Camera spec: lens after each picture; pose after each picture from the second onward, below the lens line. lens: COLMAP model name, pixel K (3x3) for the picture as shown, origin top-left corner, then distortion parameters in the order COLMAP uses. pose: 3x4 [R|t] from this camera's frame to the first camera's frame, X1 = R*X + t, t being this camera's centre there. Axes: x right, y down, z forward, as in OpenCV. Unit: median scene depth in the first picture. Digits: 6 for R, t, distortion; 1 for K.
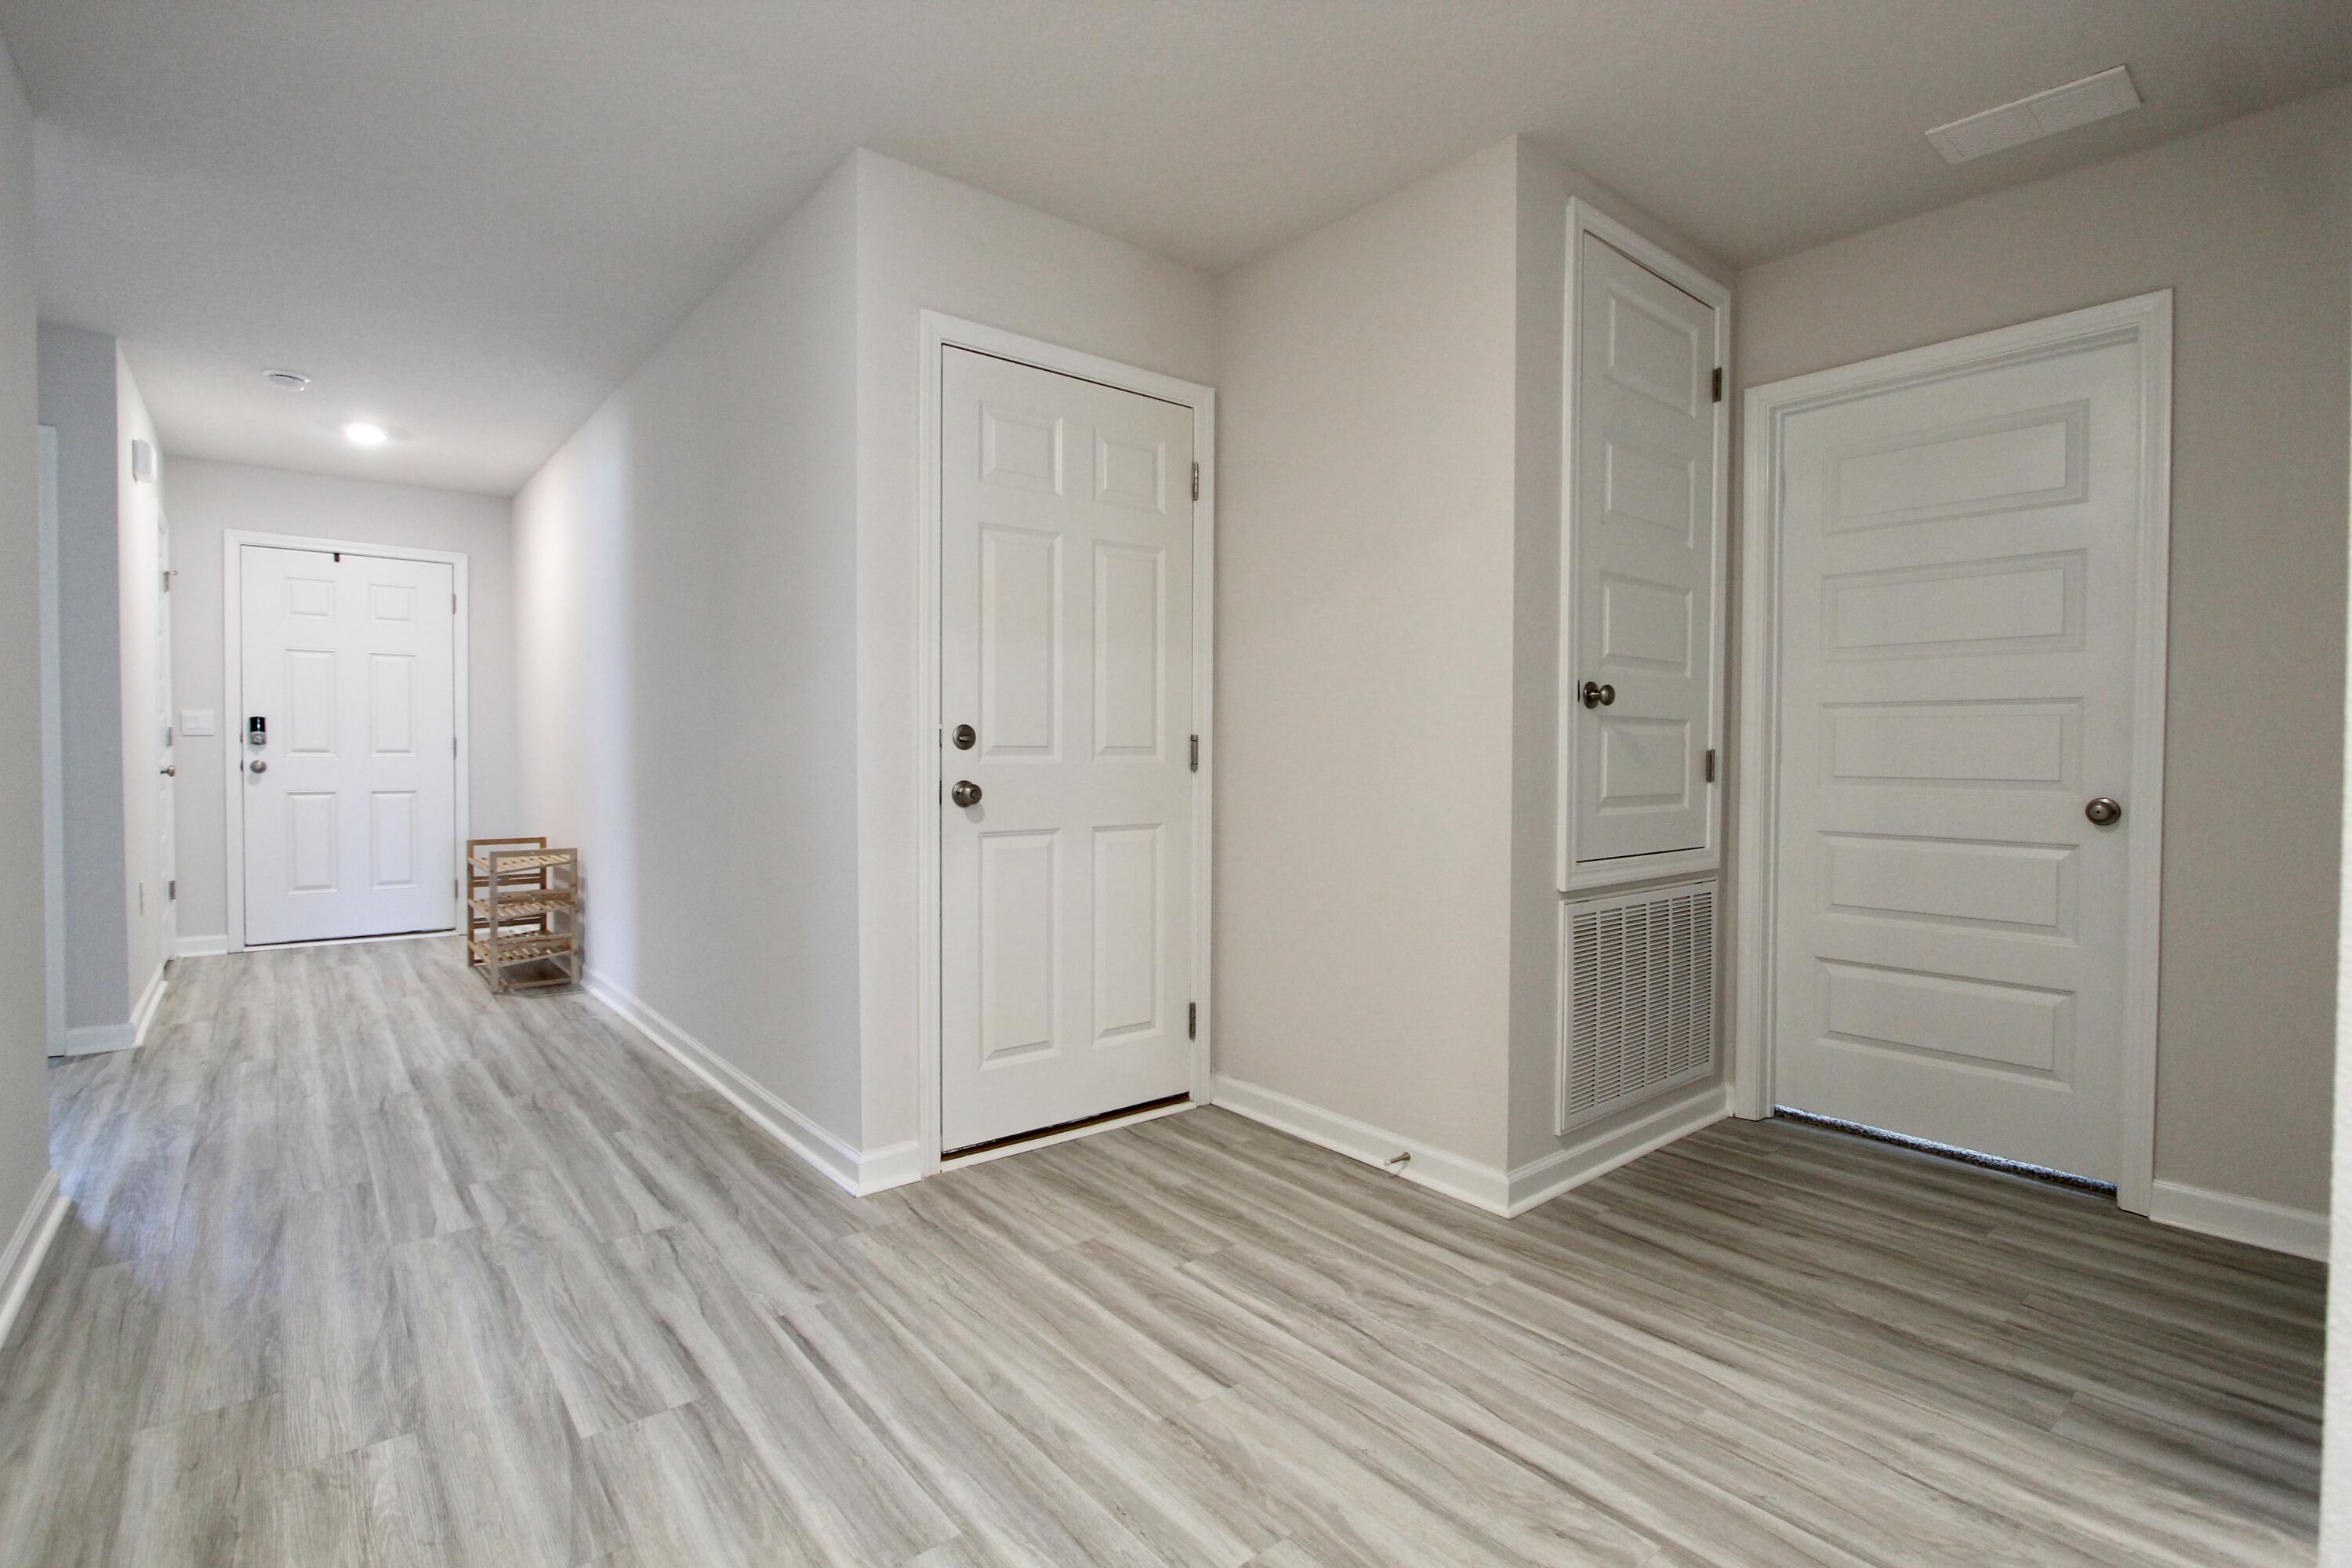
lens RADIAL K [[1087.6, 0, 1180.4], [0, 1087.6, 787.4], [0, 0, 1]] dist [-0.017461, 0.003673]
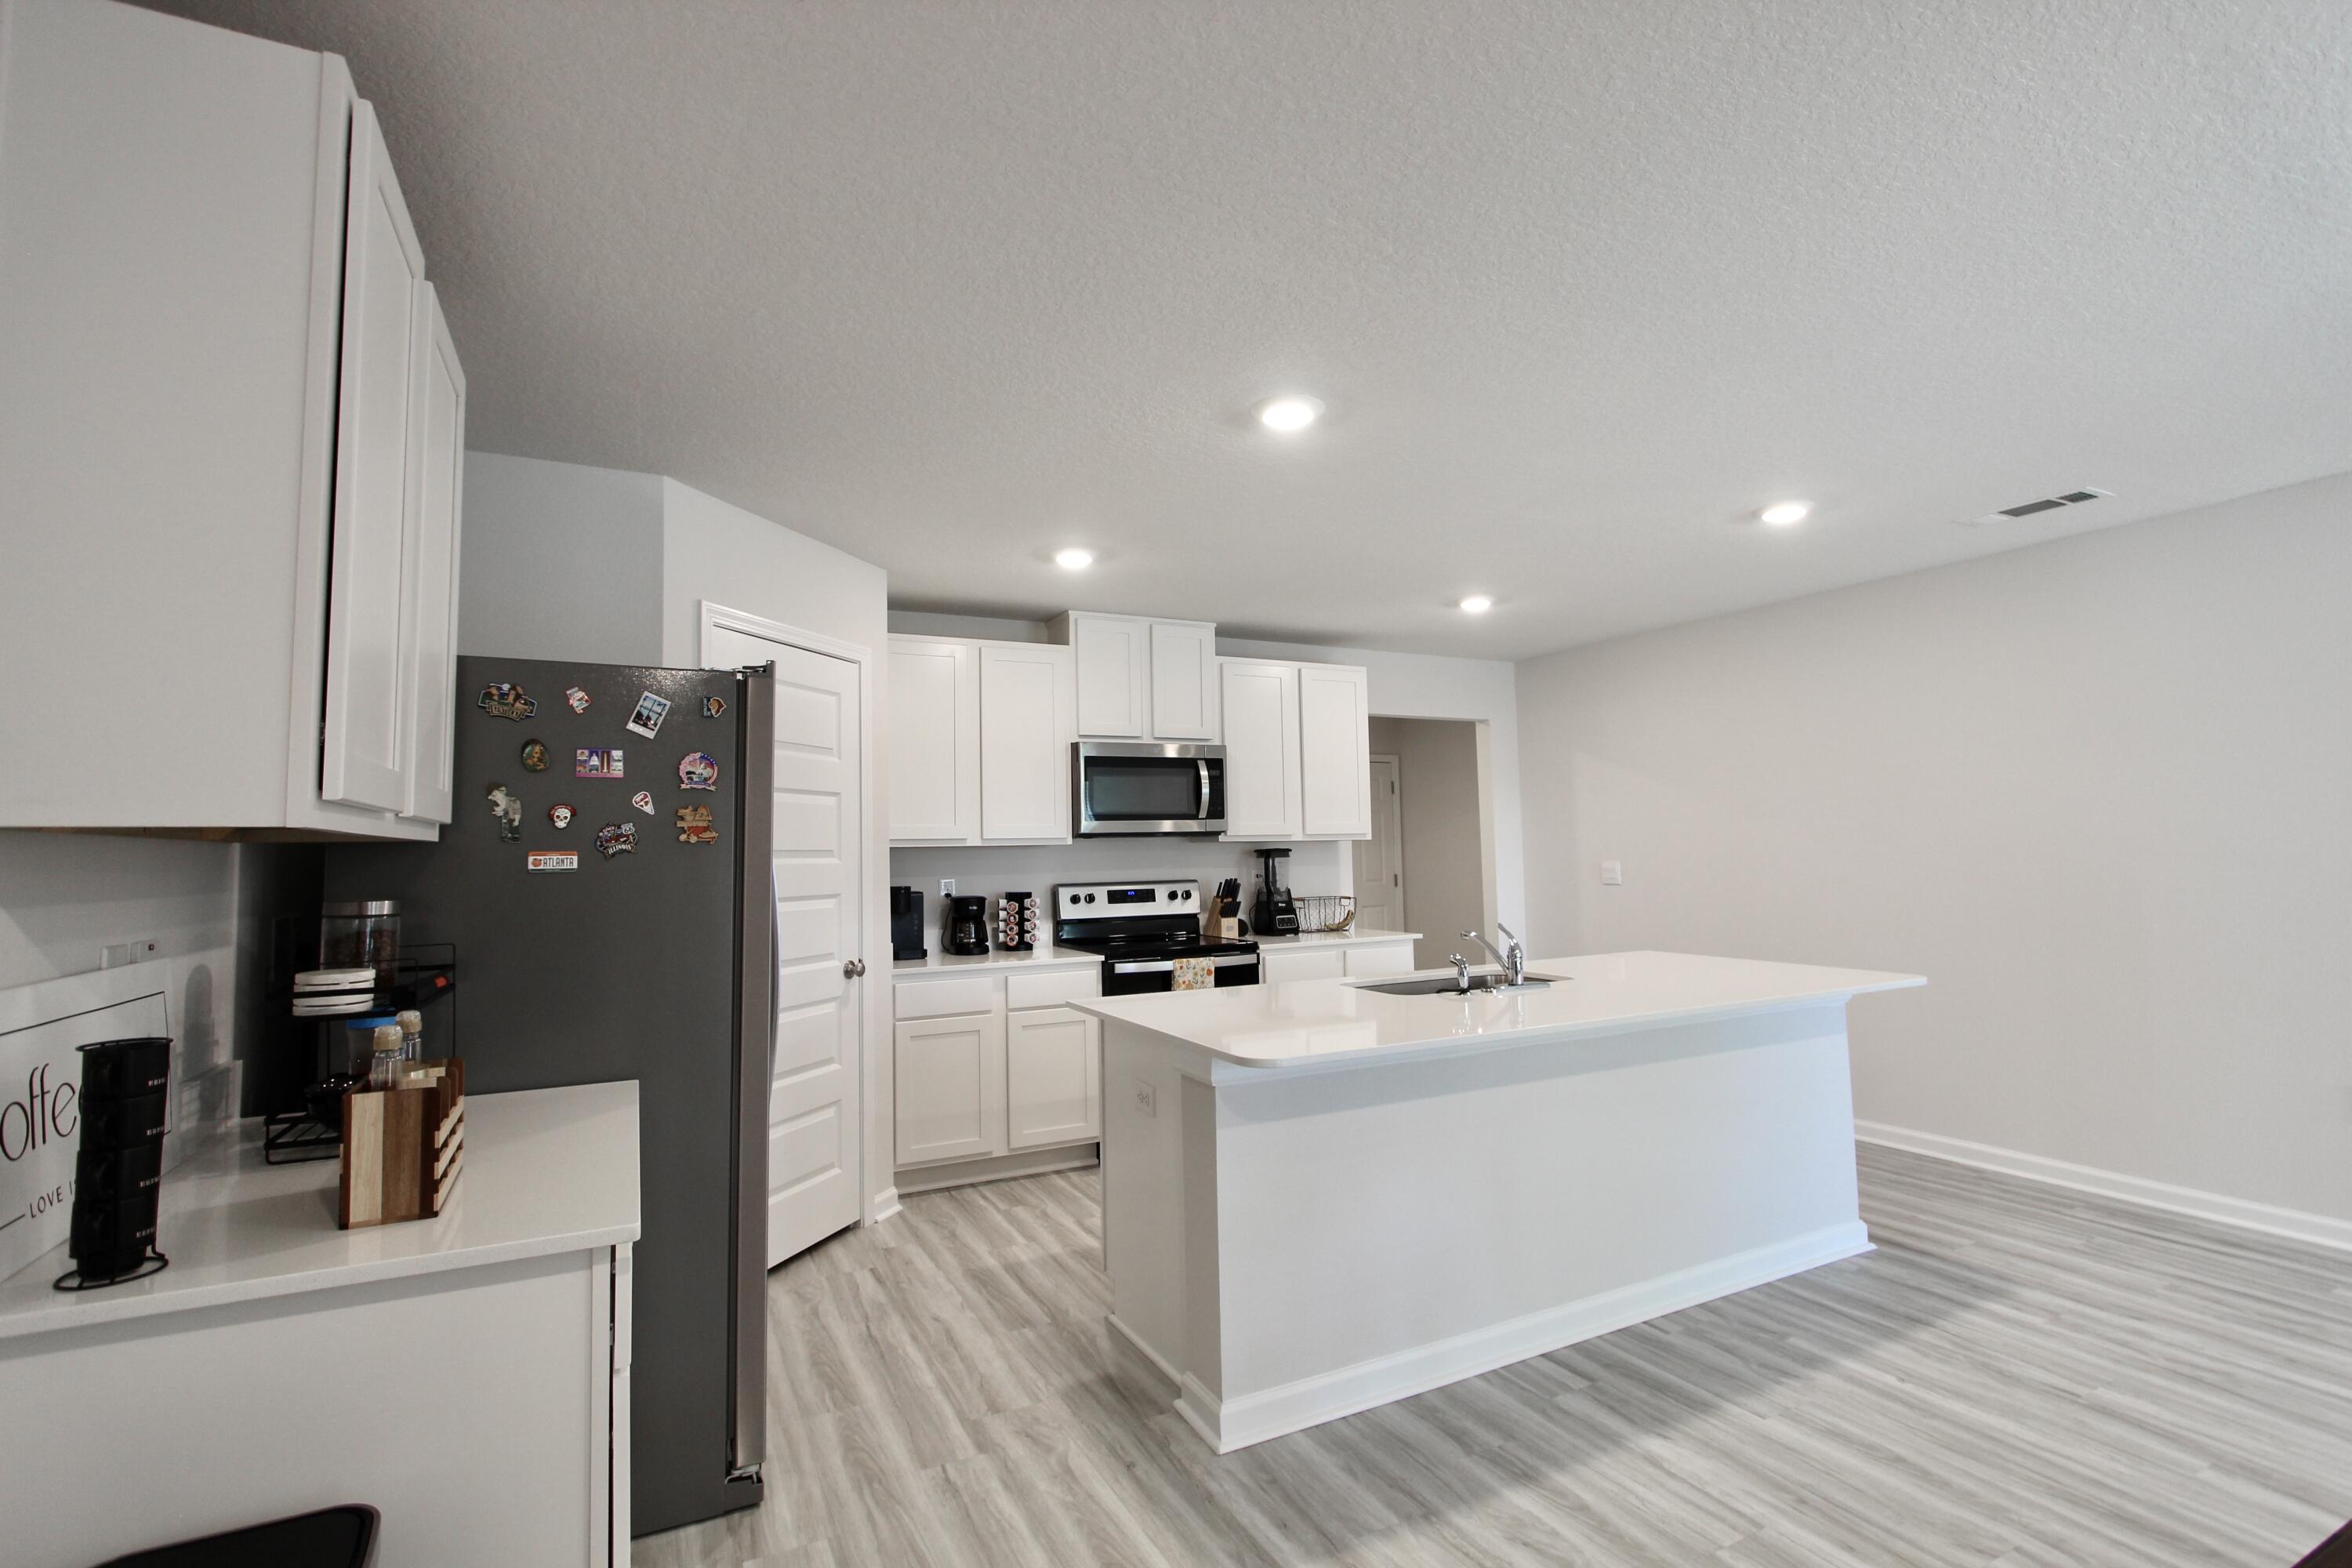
lens RADIAL K [[1087.6, 0, 1185.7], [0, 1087.6, 780.8], [0, 0, 1]] dist [-0.017461, 0.003673]
pose [[0.973724, -0.041758, -0.223870, 0.159595], [0.019427, 0.994693, -0.101038, -0.017803], [0.226901, 0.094034, 0.969368, -2.473763]]
